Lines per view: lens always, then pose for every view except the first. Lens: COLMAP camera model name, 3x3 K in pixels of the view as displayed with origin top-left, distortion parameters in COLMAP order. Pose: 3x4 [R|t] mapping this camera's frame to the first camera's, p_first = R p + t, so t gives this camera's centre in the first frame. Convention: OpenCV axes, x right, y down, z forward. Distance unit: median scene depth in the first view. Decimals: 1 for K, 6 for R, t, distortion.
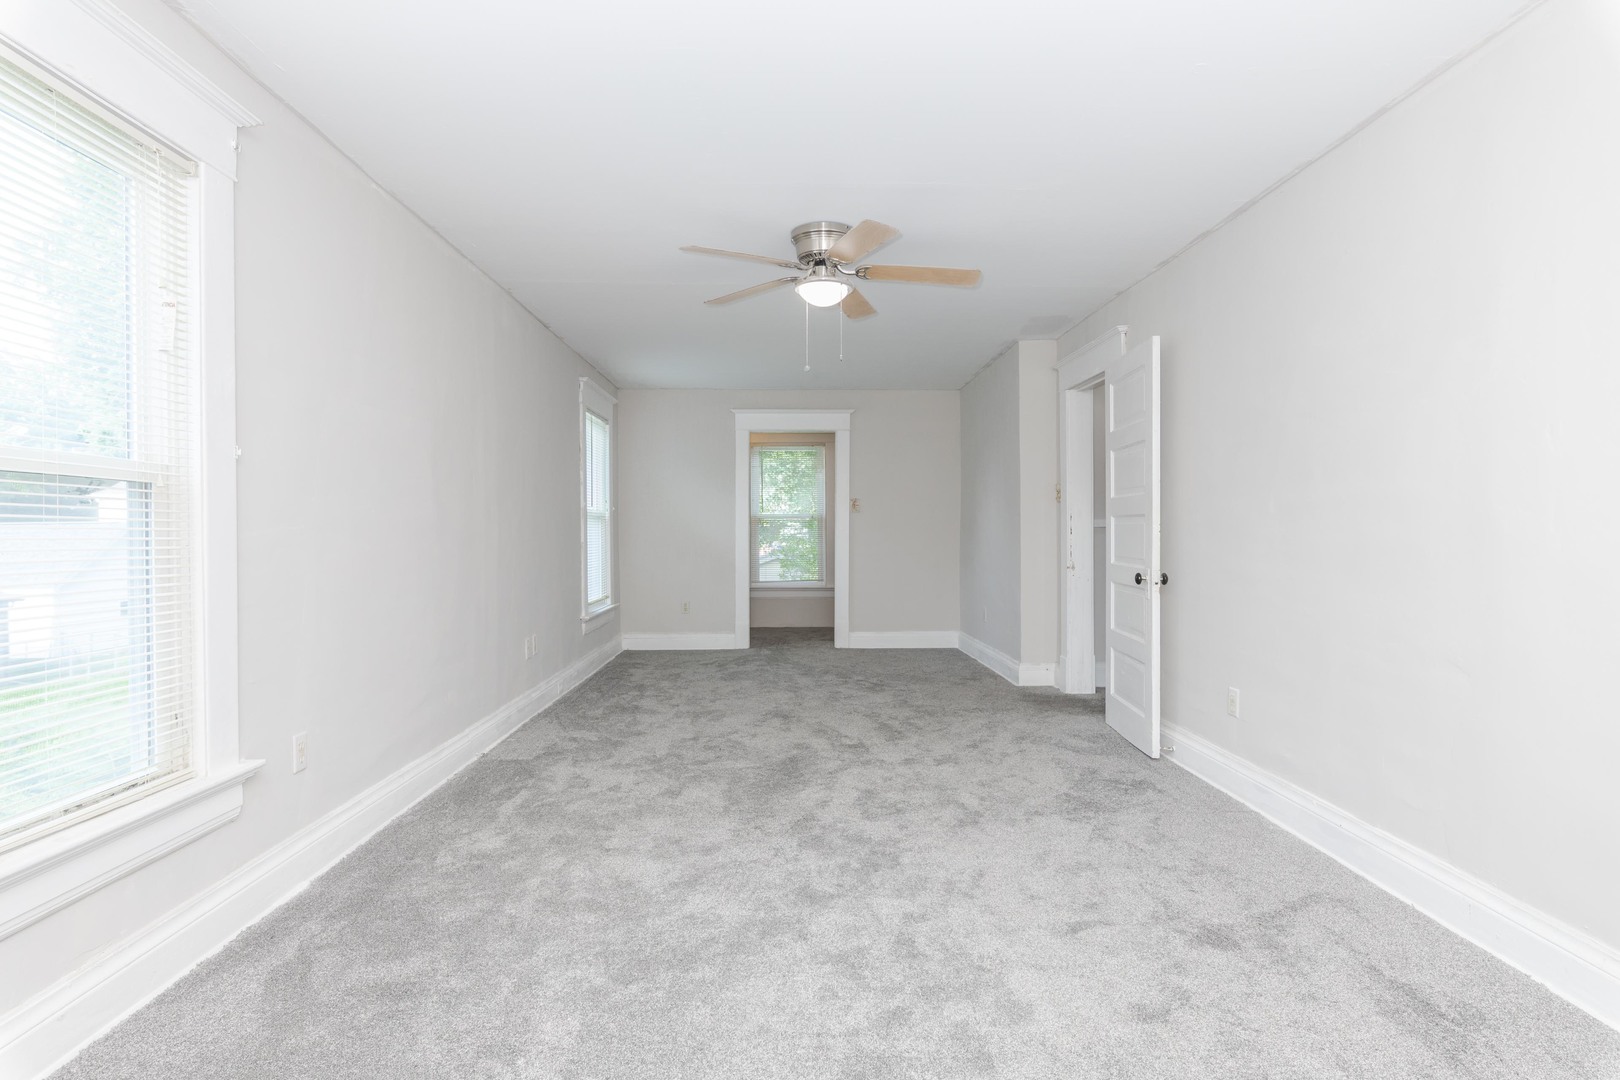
lens RADIAL K [[896.5, 0, 810.3], [0, 896.5, 529.8], [0, 0, 1]] dist [0.001430, -0.001206]
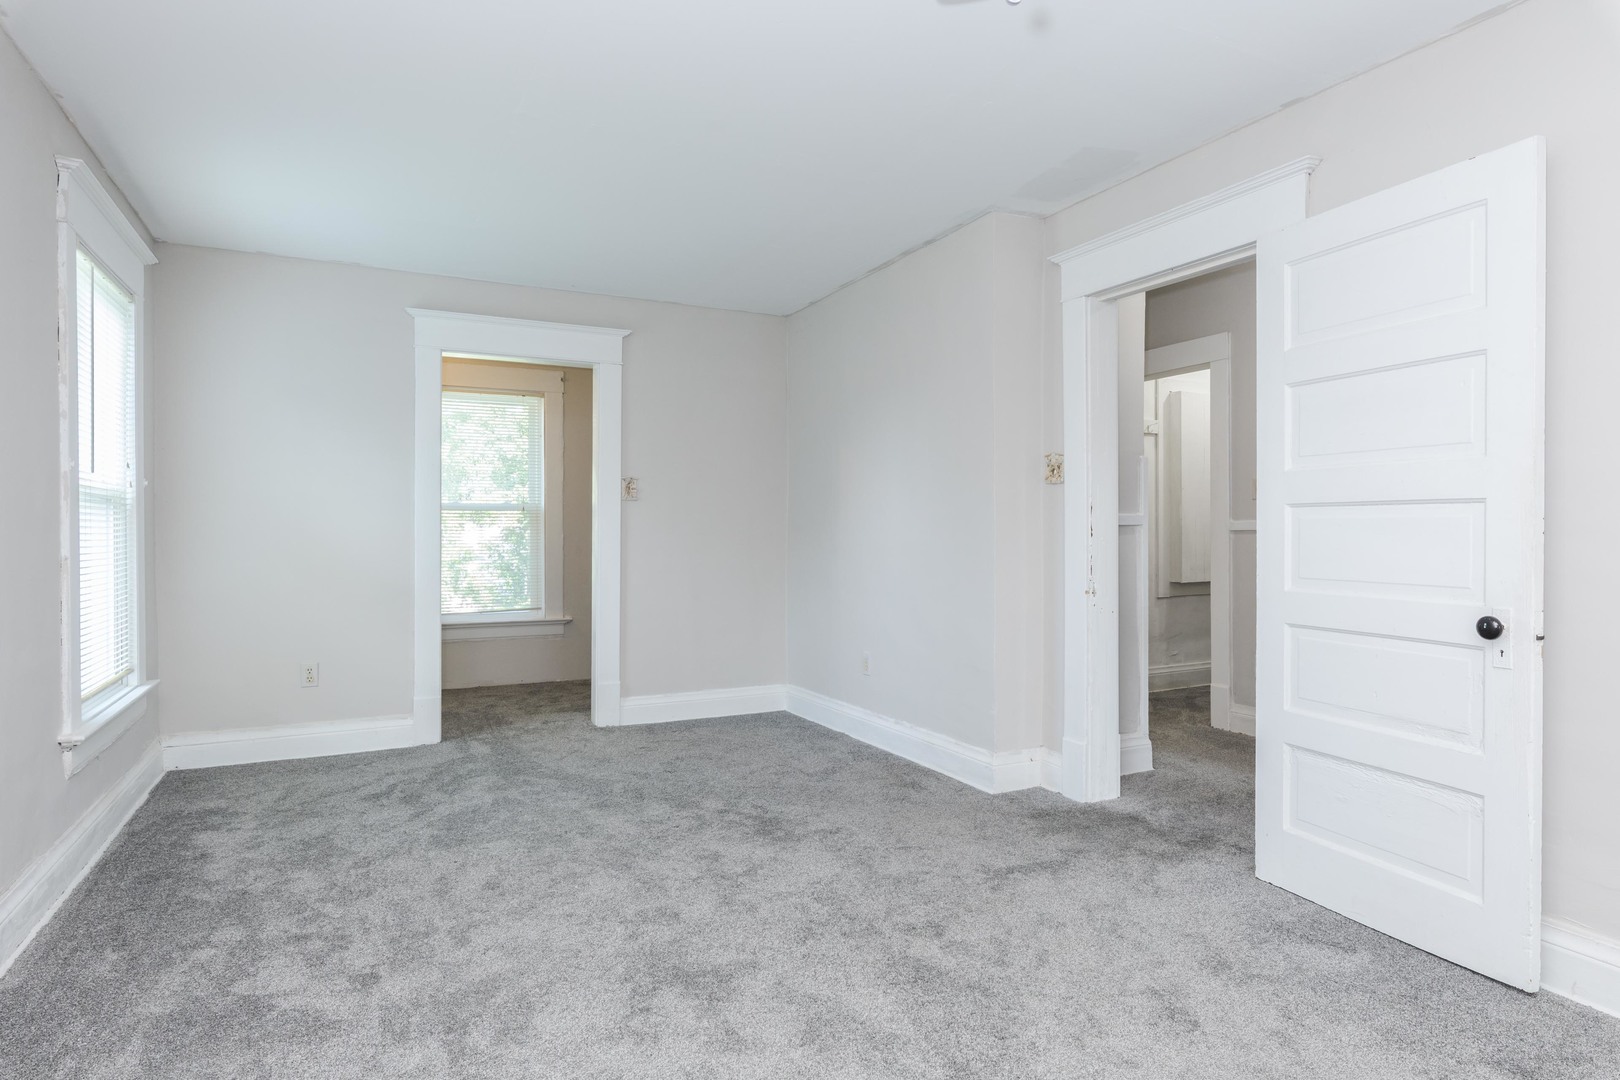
lens RADIAL K [[896.5, 0, 810.3], [0, 896.5, 529.8], [0, 0, 1]] dist [0.001430, -0.001206]
pose [[0.900364, 0.003067, 0.435126, -0.111689], [-0.003132, 0.999995, -0.000567, 0.000655], [-0.435125, -0.000852, 0.900369, 0.427827]]
